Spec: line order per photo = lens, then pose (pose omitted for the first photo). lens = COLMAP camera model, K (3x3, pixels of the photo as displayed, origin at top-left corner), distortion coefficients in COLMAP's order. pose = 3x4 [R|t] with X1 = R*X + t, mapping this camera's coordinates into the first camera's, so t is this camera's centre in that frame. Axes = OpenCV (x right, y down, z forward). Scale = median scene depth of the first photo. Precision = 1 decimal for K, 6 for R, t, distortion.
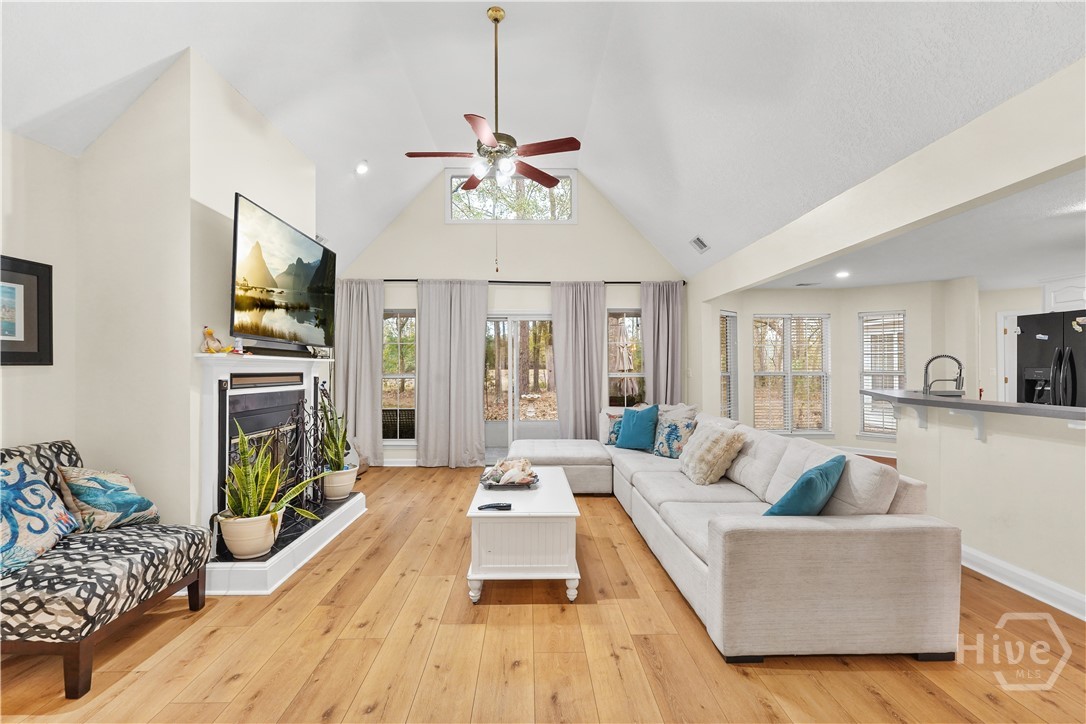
lens RADIAL K [[486.0, 0, 539.2], [0, 486.0, 363.6], [0, 0, 1]] dist [-0.012778, 0.006971]
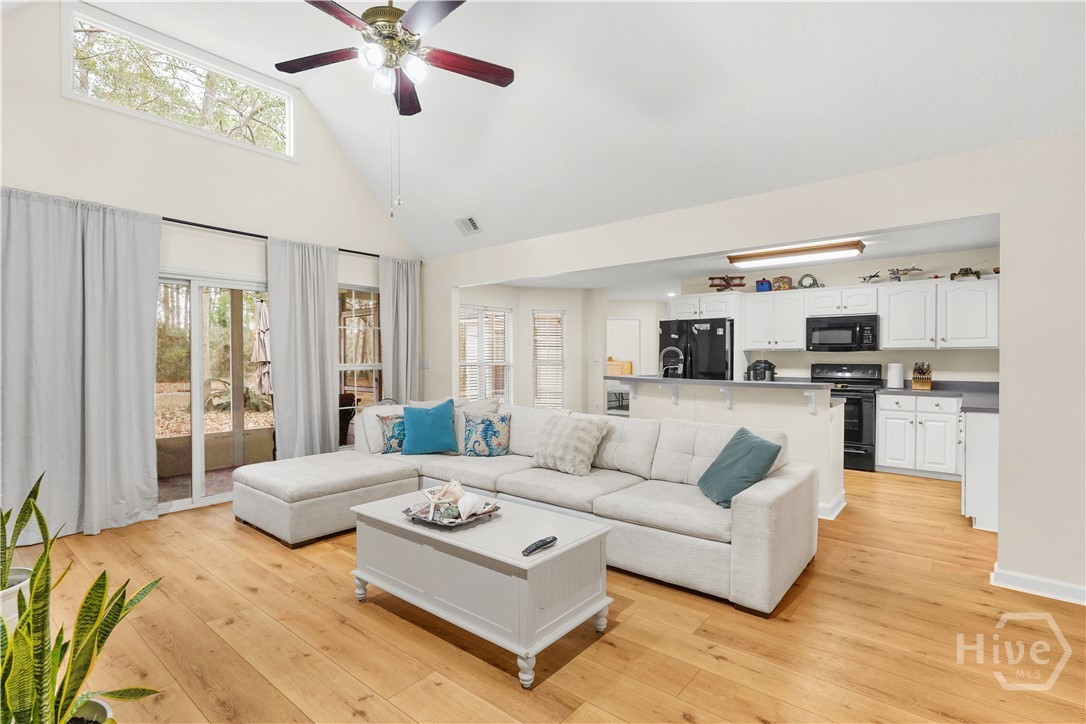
lens RADIAL K [[518.3, 0, 540.3], [0, 518.3, 362.1], [0, 0, 1]] dist [-0.003404, 0.000219]
pose [[0.654856, -0.007569, 0.755716, -0.518741], [-0.004839, 0.999887, 0.014207, 0.002730], [-0.755739, -0.012960, 0.654745, 0.369921]]
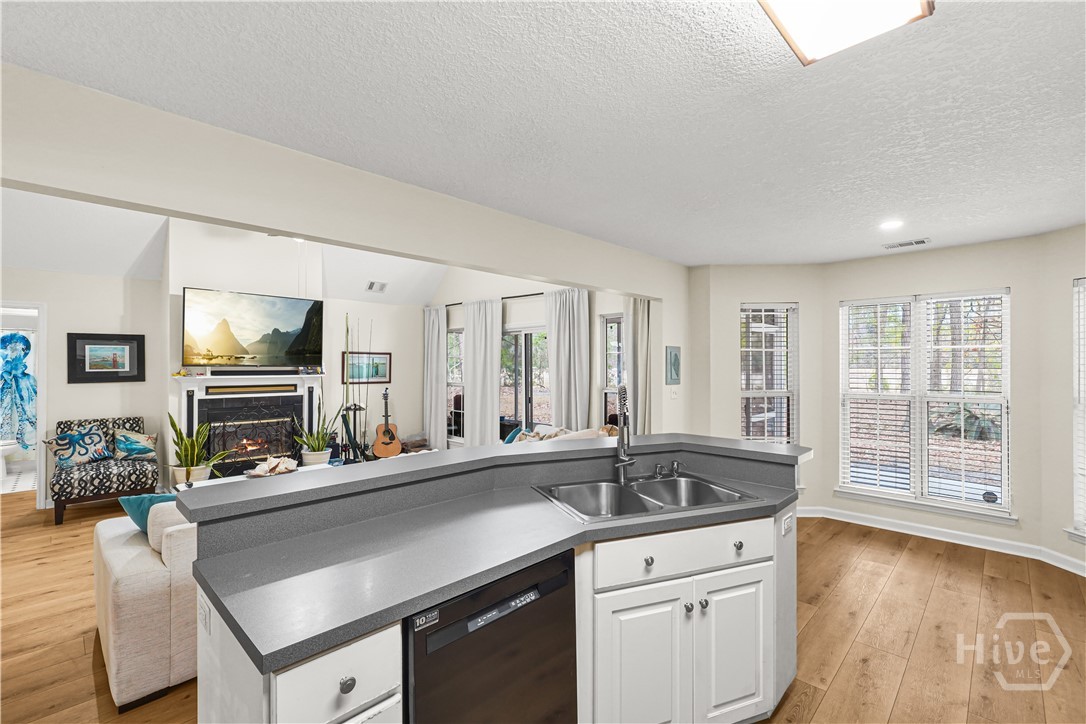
lens RADIAL K [[486.0, 0, 539.2], [0, 486.0, 363.6], [0, 0, 1]] dist [-0.012778, 0.006971]
pose [[0.697820, -0.000880, -0.716273, 1.297609], [0.006350, 0.999968, 0.004957, -0.055562], [0.716245, -0.008007, 0.697803, 0.560728]]
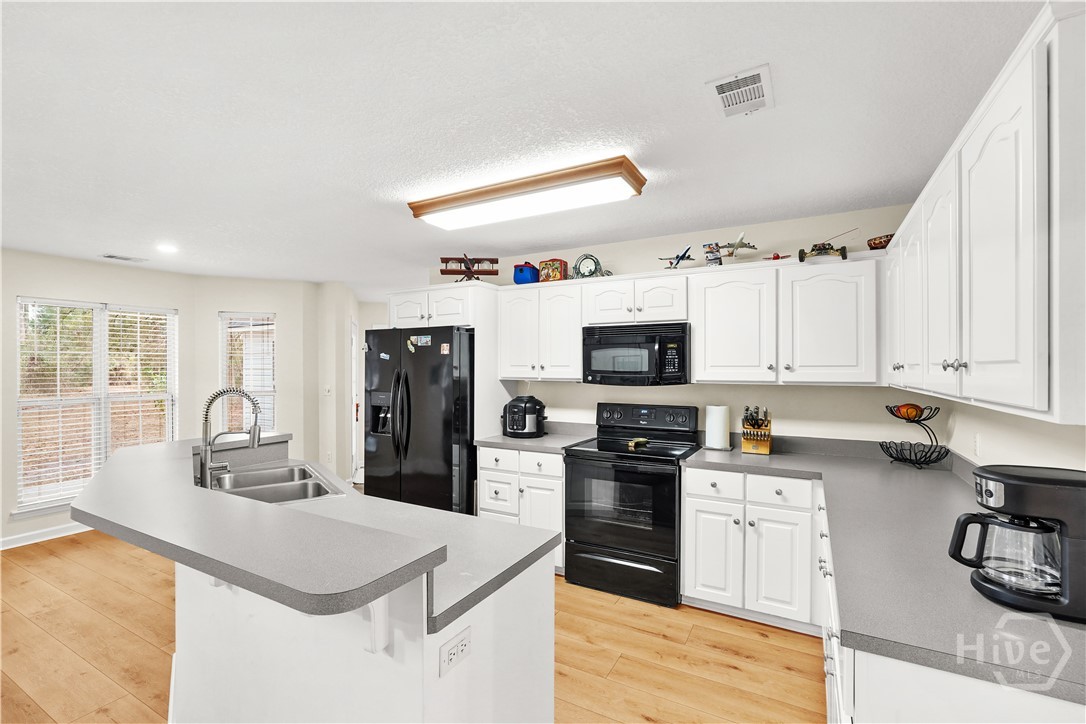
lens RADIAL K [[486.0, 0, 539.2], [0, 486.0, 363.6], [0, 0, 1]] dist [-0.012778, 0.006971]
pose [[0.511346, 0.001927, 0.859373, 0.570596], [-0.004234, 0.999991, 0.000277, -0.056190], [-0.859364, -0.003780, 0.511350, 0.418831]]
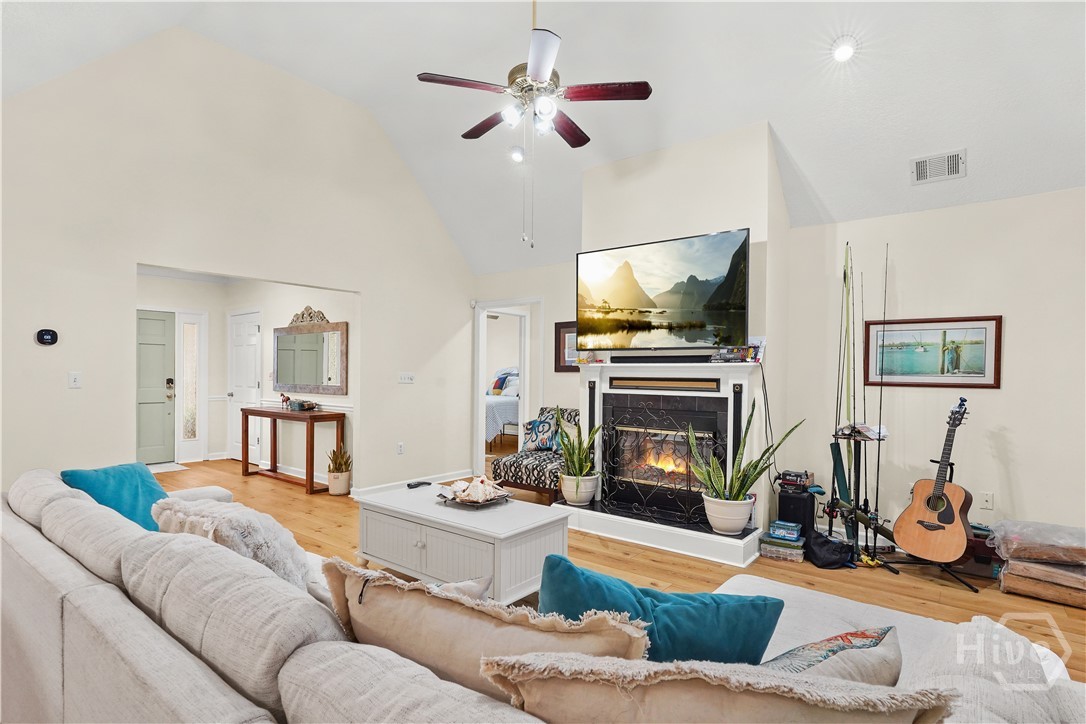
lens RADIAL K [[550.8, 0, 539.6], [0, 550.8, 379.6], [0, 0, 1]] dist [-0.004017, -0.000276]
pose [[-0.639318, 0.006806, -0.768912, 0.598924], [0.000700, 0.999966, 0.008269, 0.013175], [0.768942, 0.004748, -0.639301, 1.614400]]
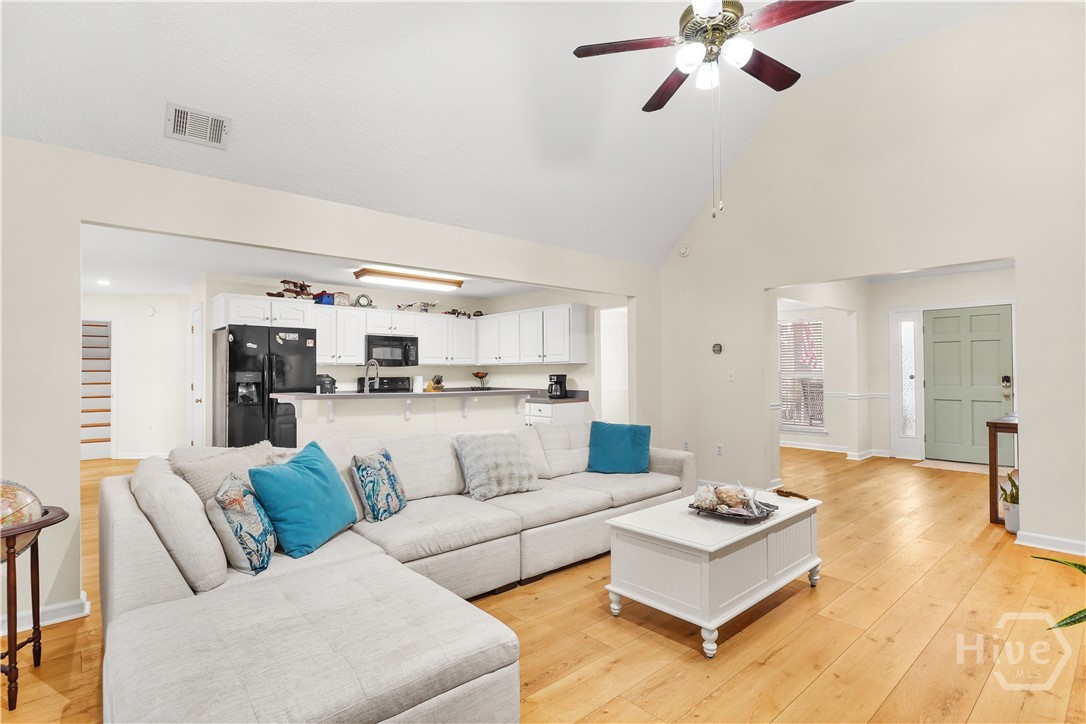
lens RADIAL K [[530.8, 0, 535.2], [0, 530.8, 363.8], [0, 0, 1]] dist [-0.001966, 0.000340]
pose [[-0.641463, 0.014712, 0.767013, -0.485917], [-0.000149, 0.999814, -0.019301, 0.017103], [-0.767154, -0.012495, -0.641341, 1.679790]]
